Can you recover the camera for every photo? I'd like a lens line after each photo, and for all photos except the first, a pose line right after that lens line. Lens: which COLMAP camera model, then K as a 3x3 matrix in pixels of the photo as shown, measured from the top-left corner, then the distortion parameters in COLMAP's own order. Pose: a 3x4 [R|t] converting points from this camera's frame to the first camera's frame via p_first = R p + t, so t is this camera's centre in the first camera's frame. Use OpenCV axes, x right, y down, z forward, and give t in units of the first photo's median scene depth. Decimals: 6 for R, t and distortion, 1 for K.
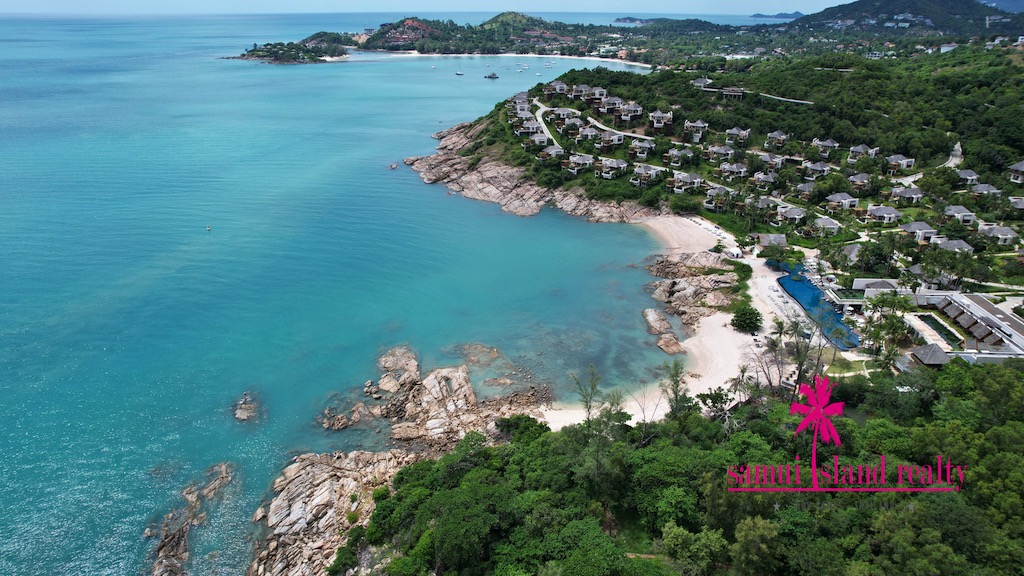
lens RADIAL K [[657.1, 0, 514.8], [0, 657.1, 284.7], [0, 0, 1]] dist [-0.093361, 0.085837]
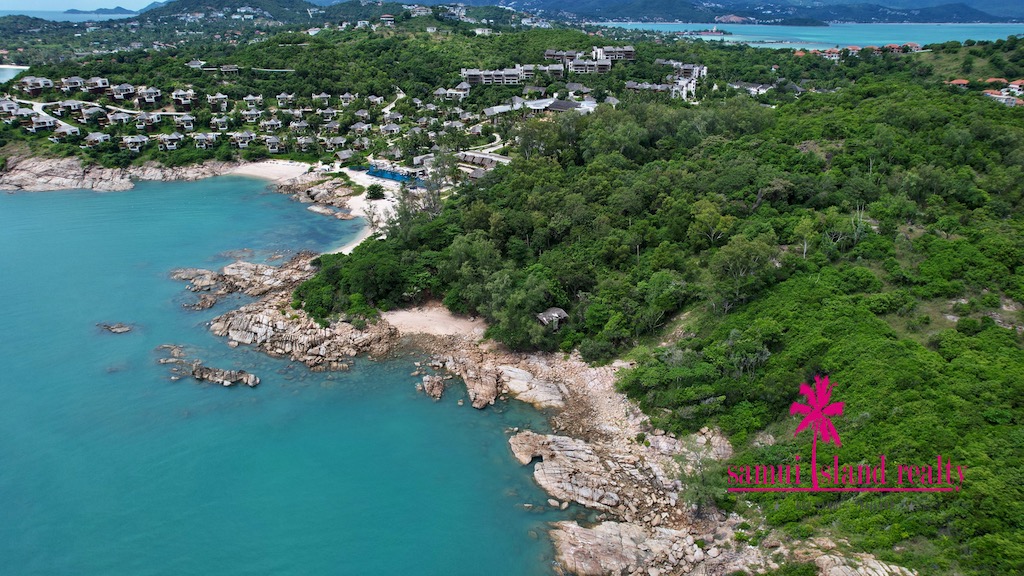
lens RADIAL K [[657.1, 0, 514.8], [0, 657.1, 284.7], [0, 0, 1]] dist [-0.093361, 0.085837]
pose [[0.614060, -0.311743, 0.725083, -0.339725], [0.307263, 0.940635, 0.144202, 0.073308], [-0.726993, 0.134243, 0.673394, -0.143890]]
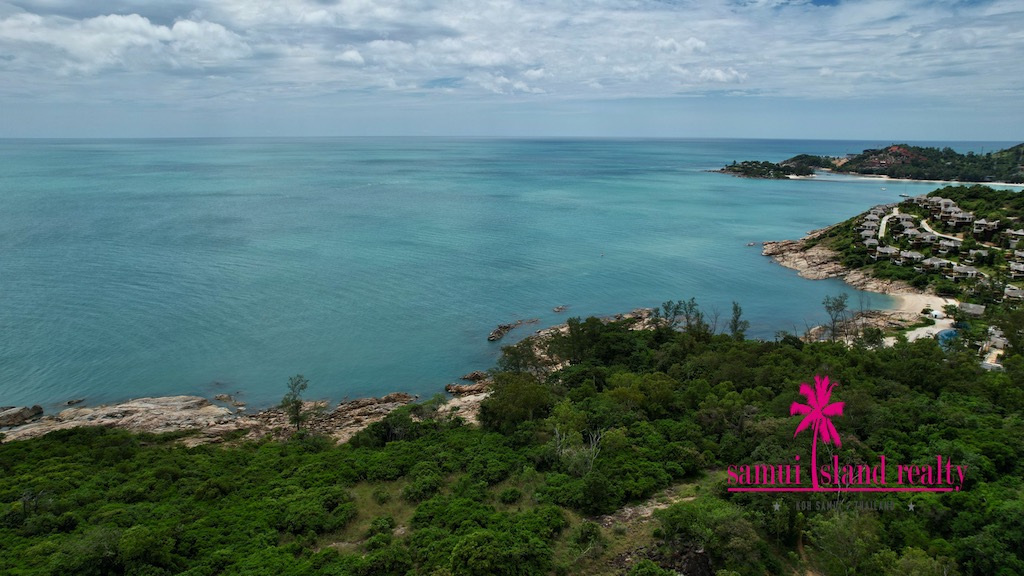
lens RADIAL K [[657.1, 0, 514.8], [0, 657.1, 284.7], [0, 0, 1]] dist [-0.093361, 0.085837]
pose [[0.742918, 0.150840, -0.652166, 0.351259], [-0.263721, 0.961436, -0.078048, 0.135402], [0.615243, 0.229973, 0.754048, -0.287870]]
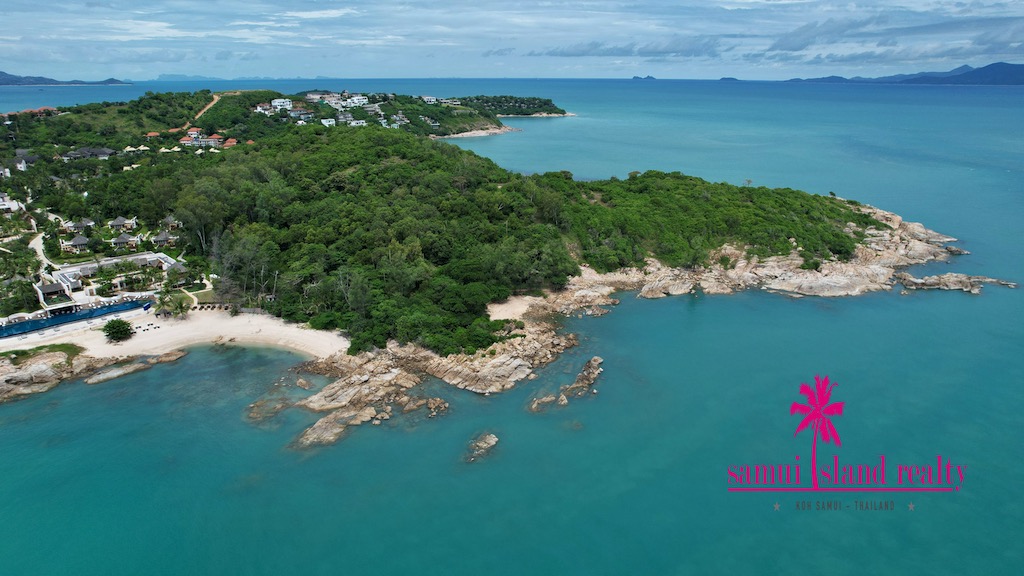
lens RADIAL K [[657.1, 0, 514.8], [0, 657.1, 284.7], [0, 0, 1]] dist [-0.093361, 0.085837]
pose [[-0.737422, -0.211301, 0.641530, -0.444470], [0.260536, 0.787316, 0.558798, -0.237834], [-0.623161, 0.579211, -0.525533, 0.583855]]
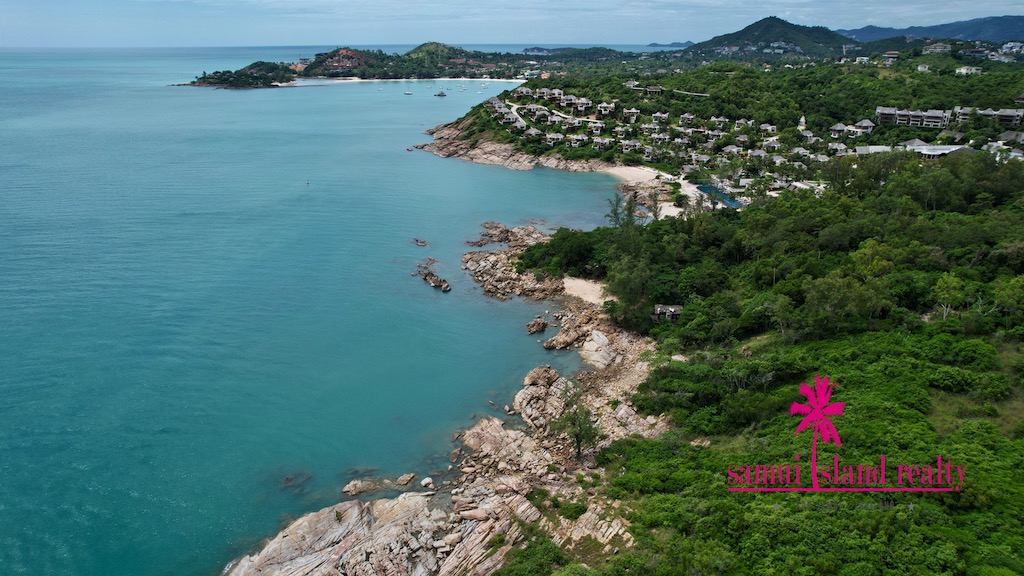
lens RADIAL K [[657.1, 0, 514.8], [0, 657.1, 284.7], [0, 0, 1]] dist [-0.093361, 0.085837]
pose [[0.990433, -0.051537, 0.128006, -0.168561], [0.057115, 0.997554, -0.040292, 0.168130], [-0.125617, 0.047218, 0.990955, -0.346563]]
